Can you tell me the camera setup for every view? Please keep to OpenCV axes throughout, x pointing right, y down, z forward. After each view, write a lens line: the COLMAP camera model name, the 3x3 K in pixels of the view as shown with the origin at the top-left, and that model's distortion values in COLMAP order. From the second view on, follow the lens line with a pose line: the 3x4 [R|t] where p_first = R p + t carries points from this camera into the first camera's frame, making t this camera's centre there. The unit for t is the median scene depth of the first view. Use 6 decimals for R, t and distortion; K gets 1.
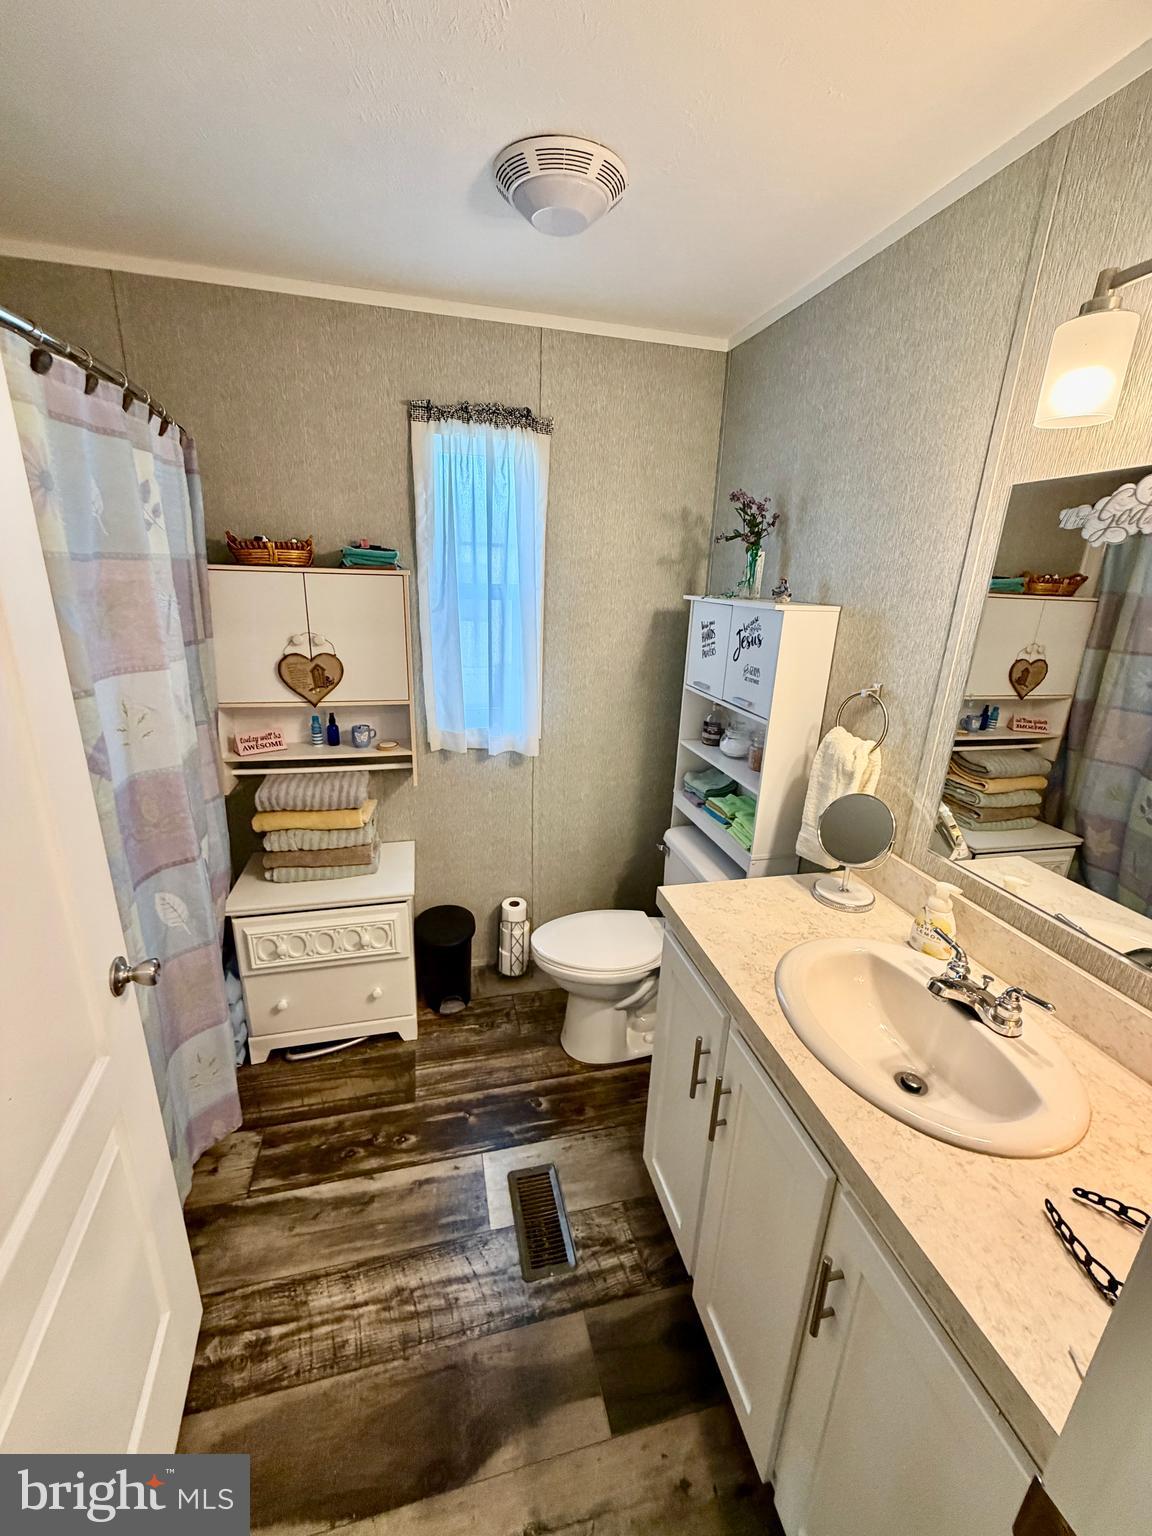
lens RADIAL K [[614.4, 0, 572.0], [0, 614.4, 799.4], [0, 0, 1]] dist [0.000583, -0.000195]
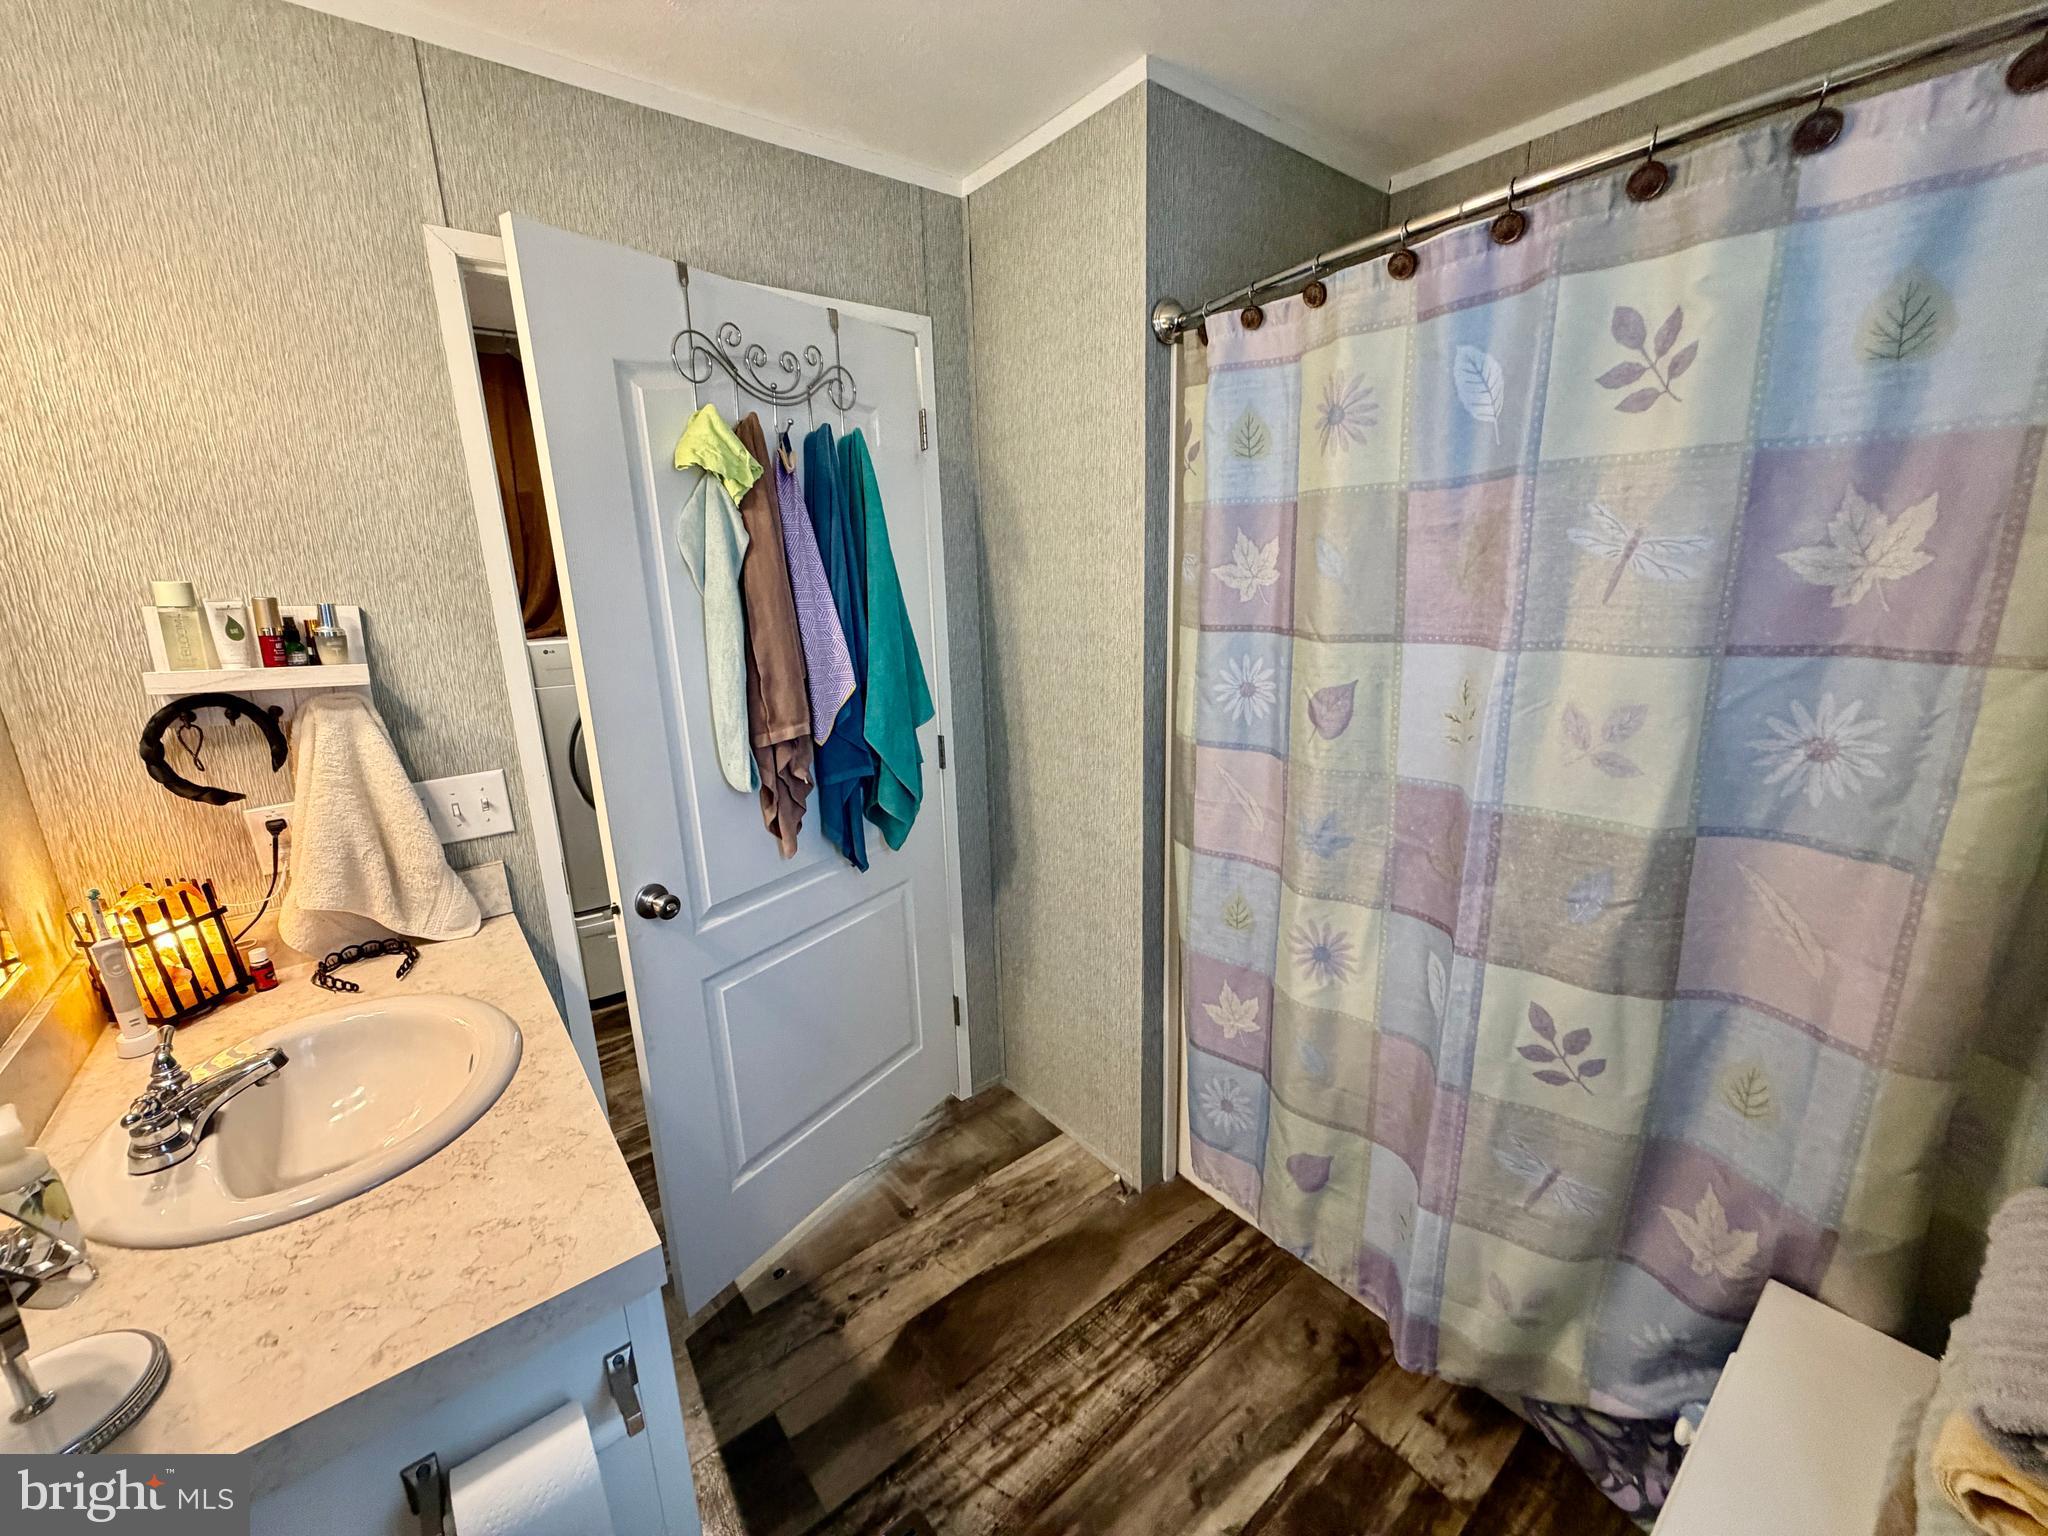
lens RADIAL K [[819.2, 0, 1034.2], [0, 819.2, 783.3], [0, 0, 1]] dist [0.000583, -0.000195]
pose [[-0.902128, 0.111646, -0.416775, 0.104160], [-0.144748, 0.831654, 0.536097, -0.443337], [0.406465, 0.543955, -0.734097, 1.333659]]
